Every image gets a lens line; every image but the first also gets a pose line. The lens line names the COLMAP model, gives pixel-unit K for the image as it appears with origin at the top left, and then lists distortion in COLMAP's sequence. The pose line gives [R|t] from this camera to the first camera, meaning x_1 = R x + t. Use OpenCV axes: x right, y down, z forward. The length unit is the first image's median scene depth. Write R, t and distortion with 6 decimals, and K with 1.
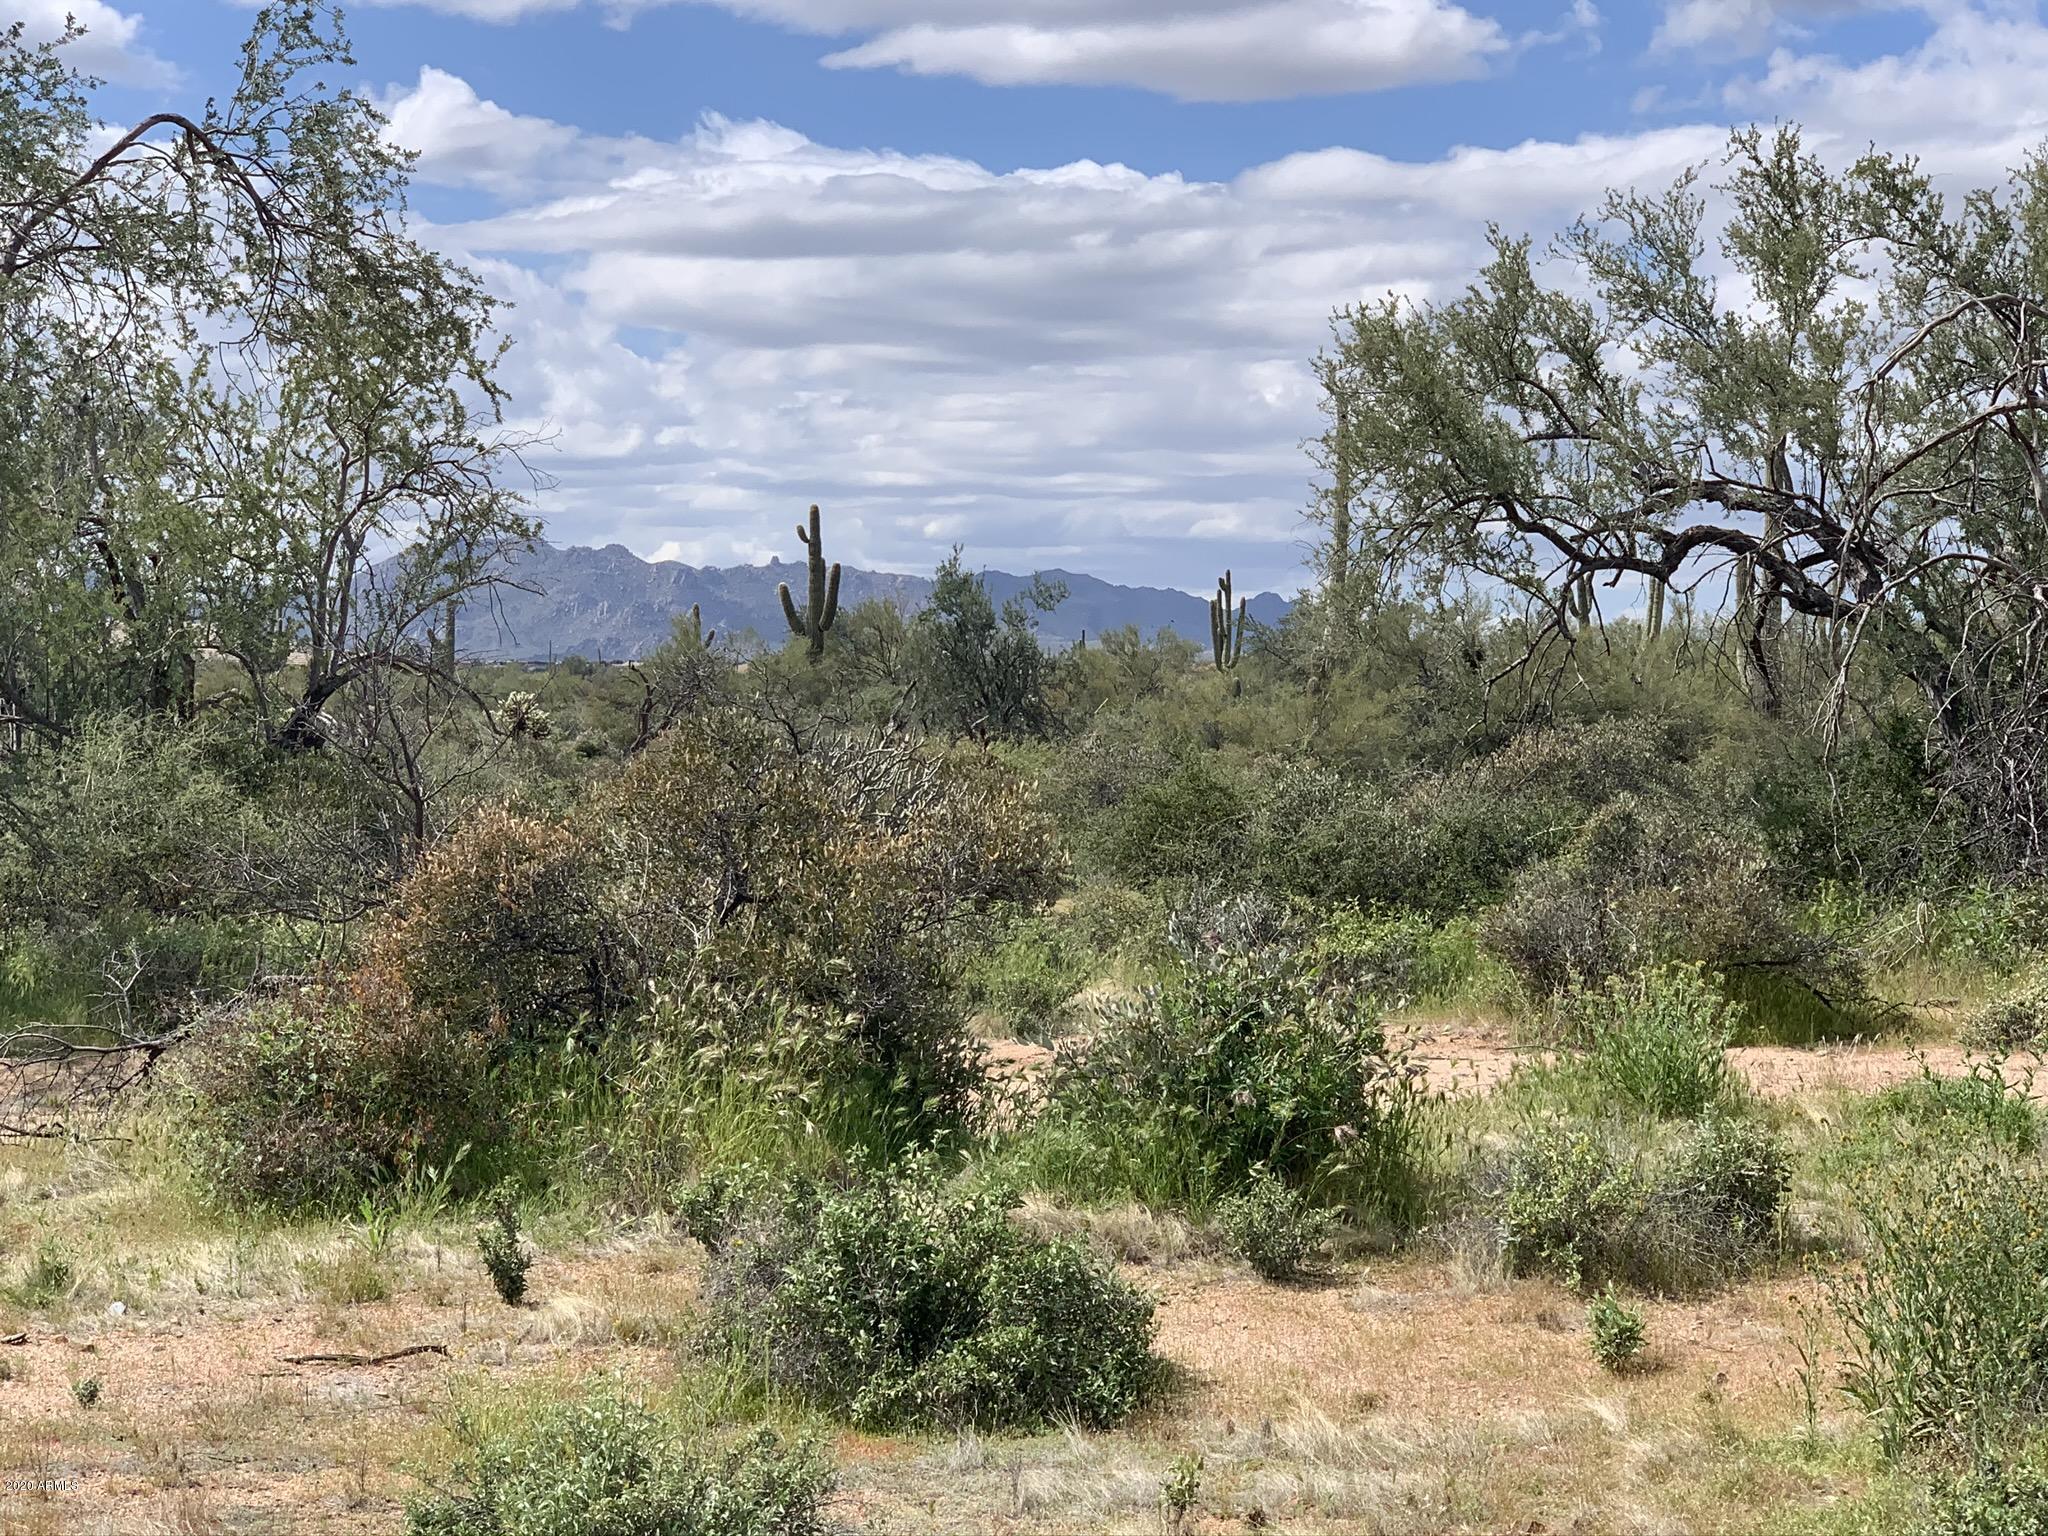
lens RADIAL K [[3830.4, 0, 1023.5], [0, 3830.4, 769.4], [0, 0, 1]] dist [0.005686, 0.000000]
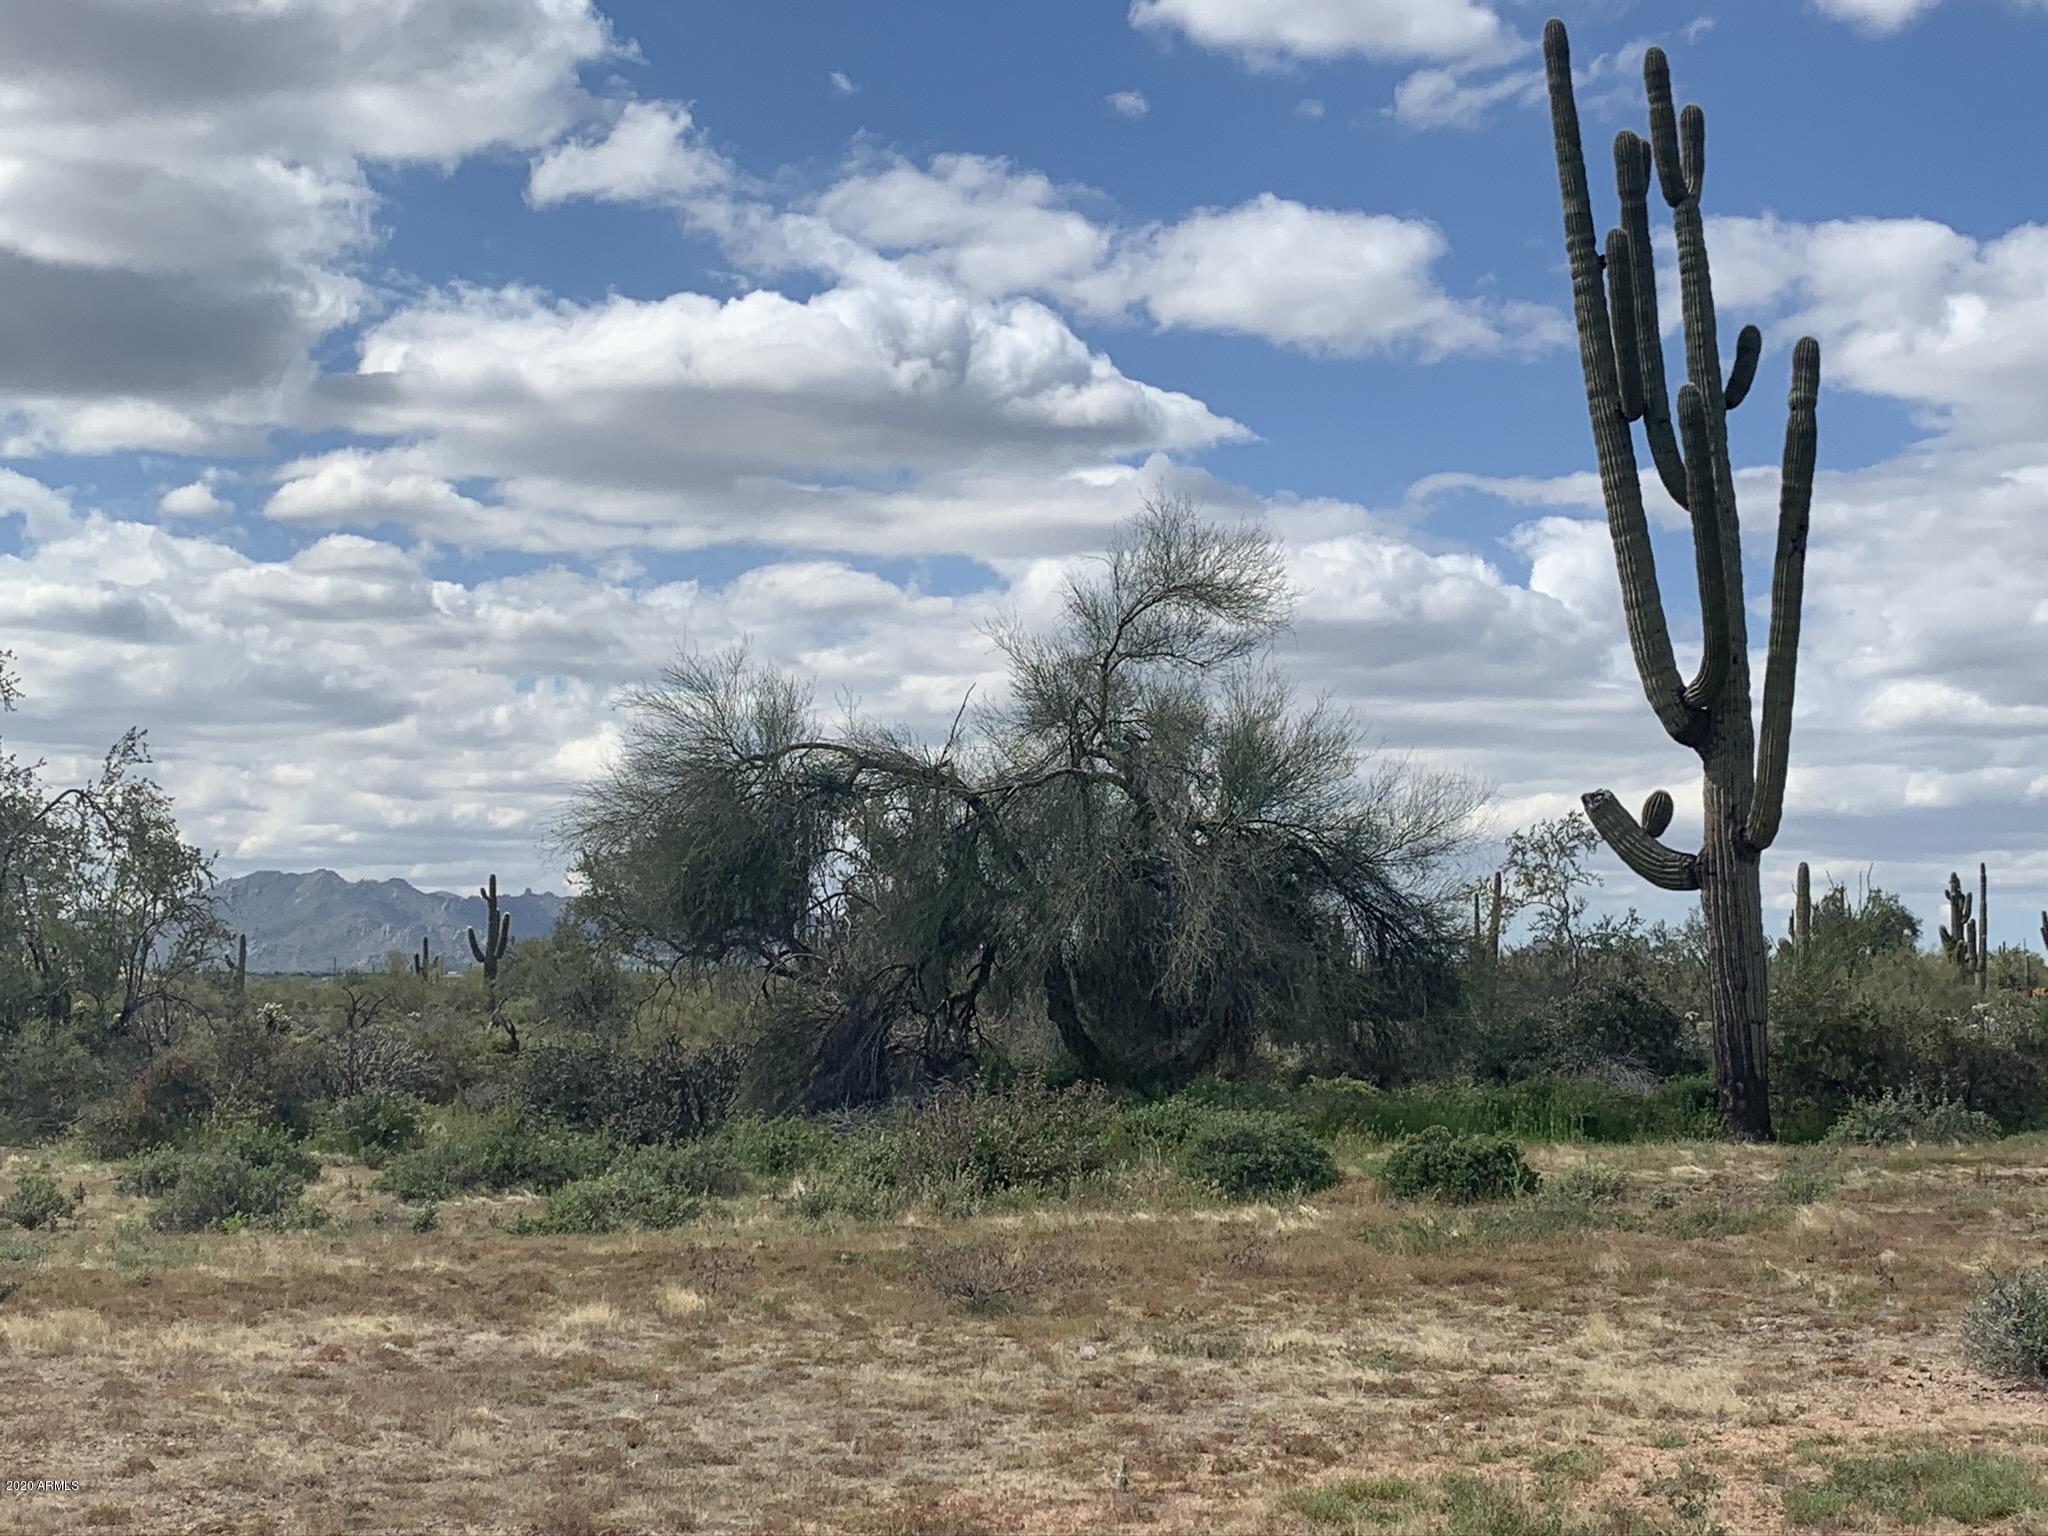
lens RADIAL K [[3064.3, 0, 1026.2], [0, 3064.3, 765.6], [0, 0, 1]] dist [0.062044, 0.000000]
pose [[0.995364, 0.010082, 0.095646, 0.167504], [-0.000885, 0.995408, -0.095721, 0.009710], [-0.096172, 0.095193, 0.990802, -0.865727]]
